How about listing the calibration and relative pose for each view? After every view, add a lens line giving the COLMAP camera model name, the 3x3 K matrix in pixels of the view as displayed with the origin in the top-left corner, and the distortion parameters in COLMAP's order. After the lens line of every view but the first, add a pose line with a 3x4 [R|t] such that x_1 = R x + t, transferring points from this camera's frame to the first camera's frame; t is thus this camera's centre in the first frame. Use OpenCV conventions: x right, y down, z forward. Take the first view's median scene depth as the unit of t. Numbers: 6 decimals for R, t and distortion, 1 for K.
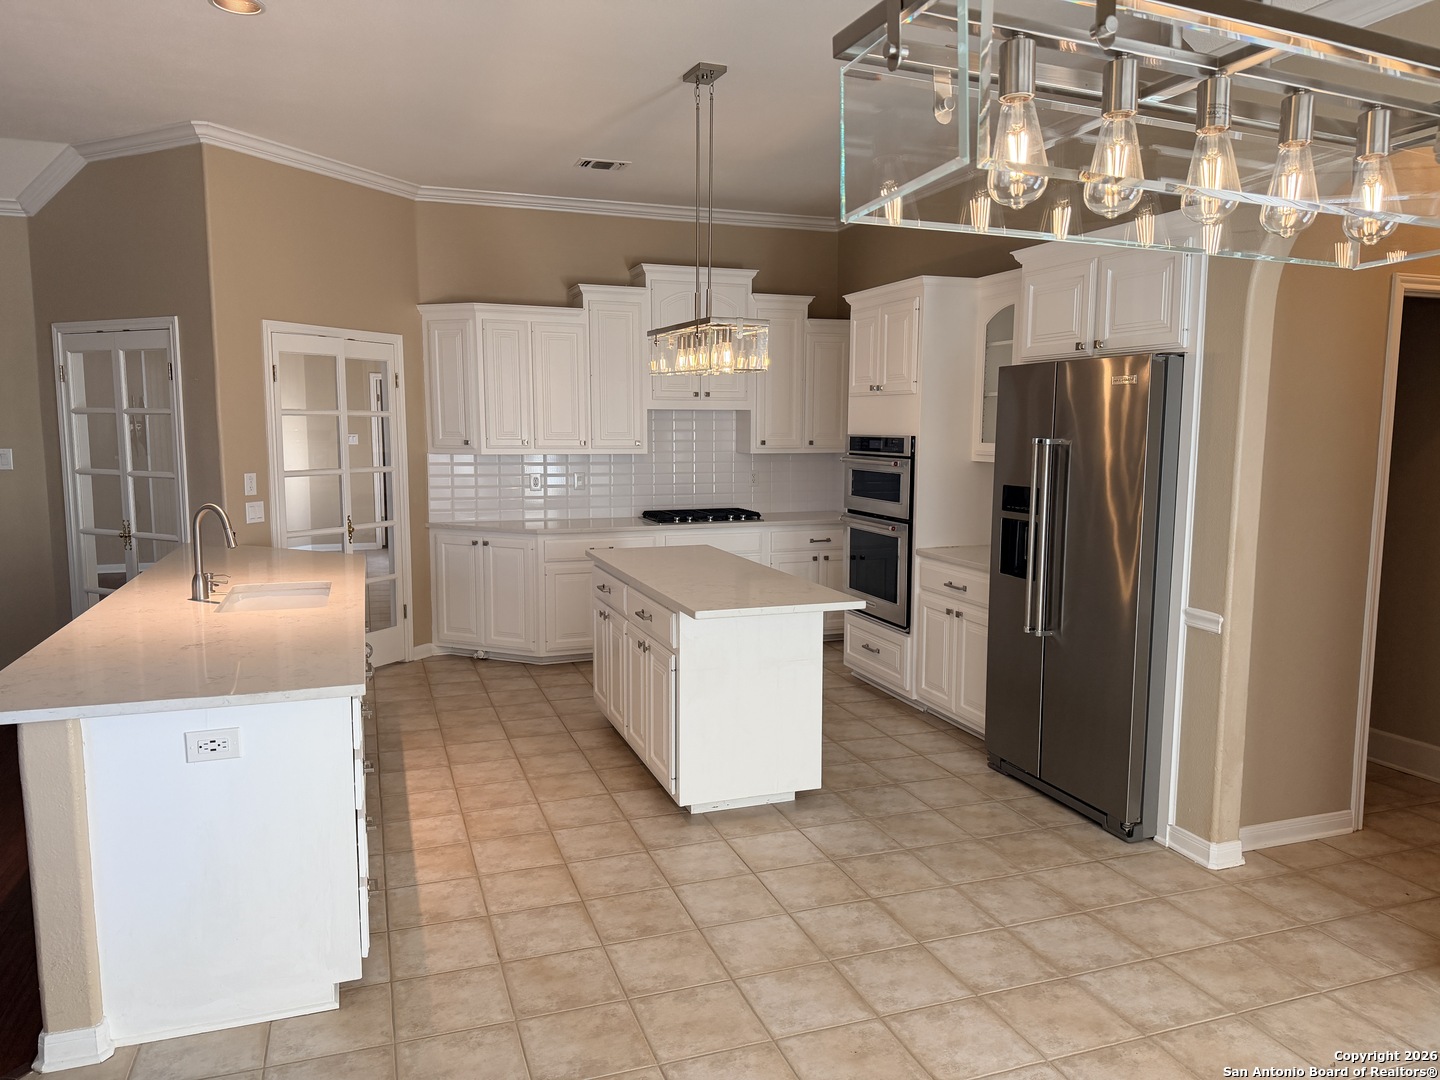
lens RADIAL K [[1004.5, 0, 720.0], [0, 1004.5, 540.0], [0, 0, 1]] dist [-0.001225, -0.000663]
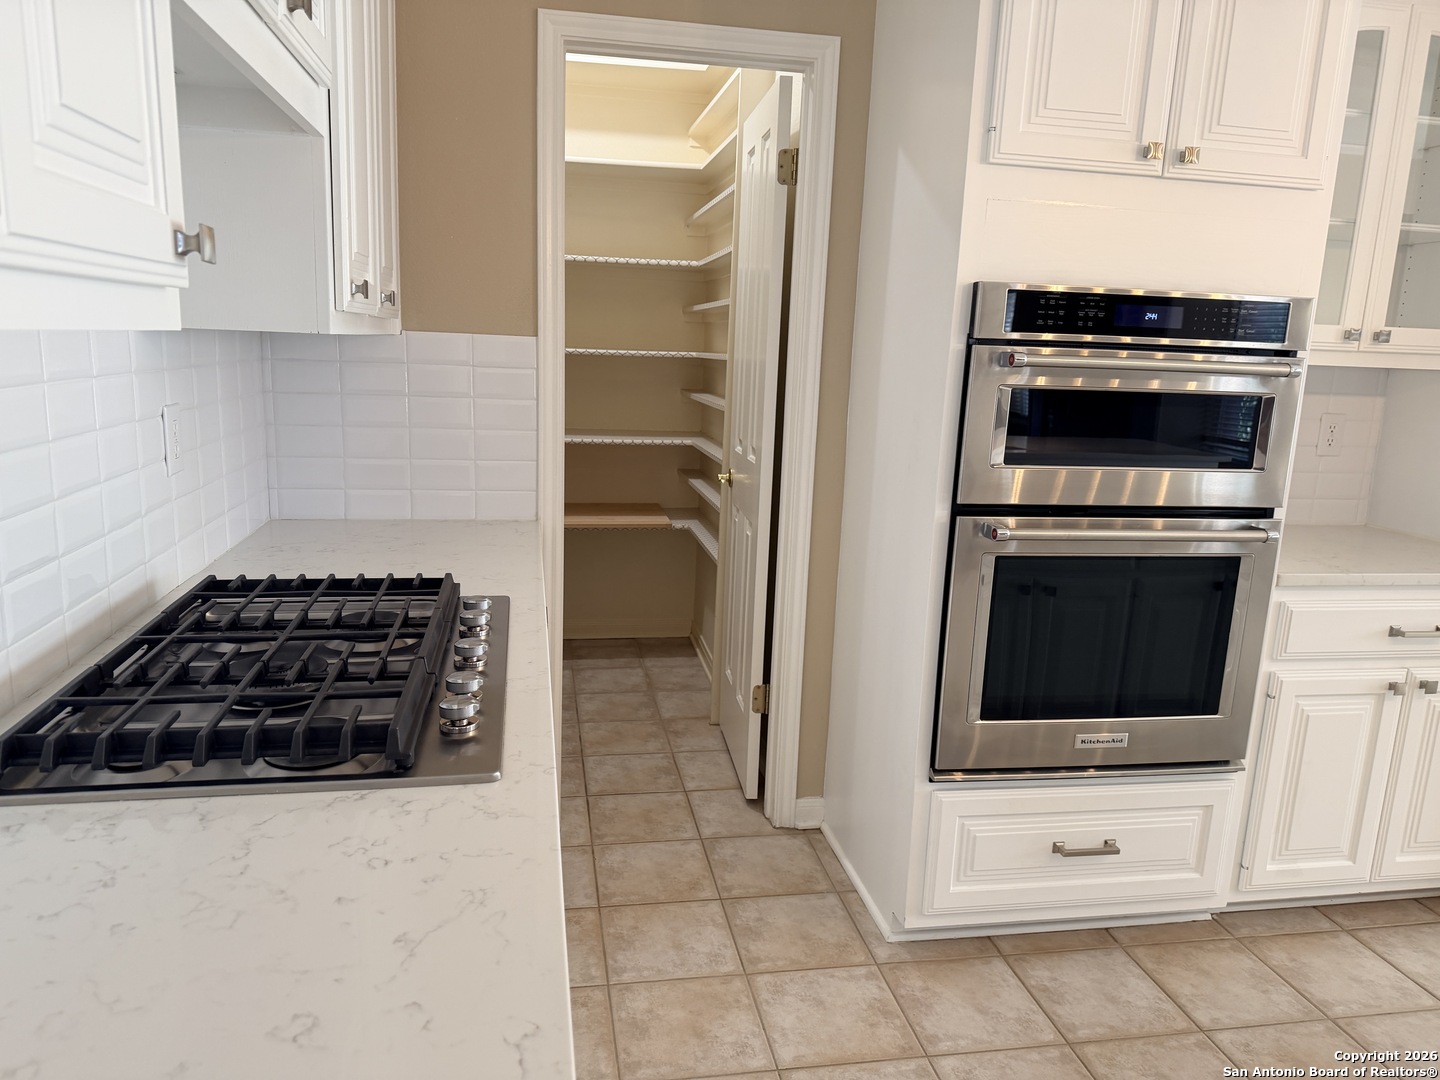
lens RADIAL K [[1004.5, 0, 720.0], [0, 1004.5, 540.0], [0, 0, 1]] dist [-0.001225, -0.000663]
pose [[0.157186, -0.187366, 0.969632, -0.243602], [0.076255, 0.981209, 0.177241, -0.096220], [-0.984621, 0.046080, 0.168520, 1.139073]]
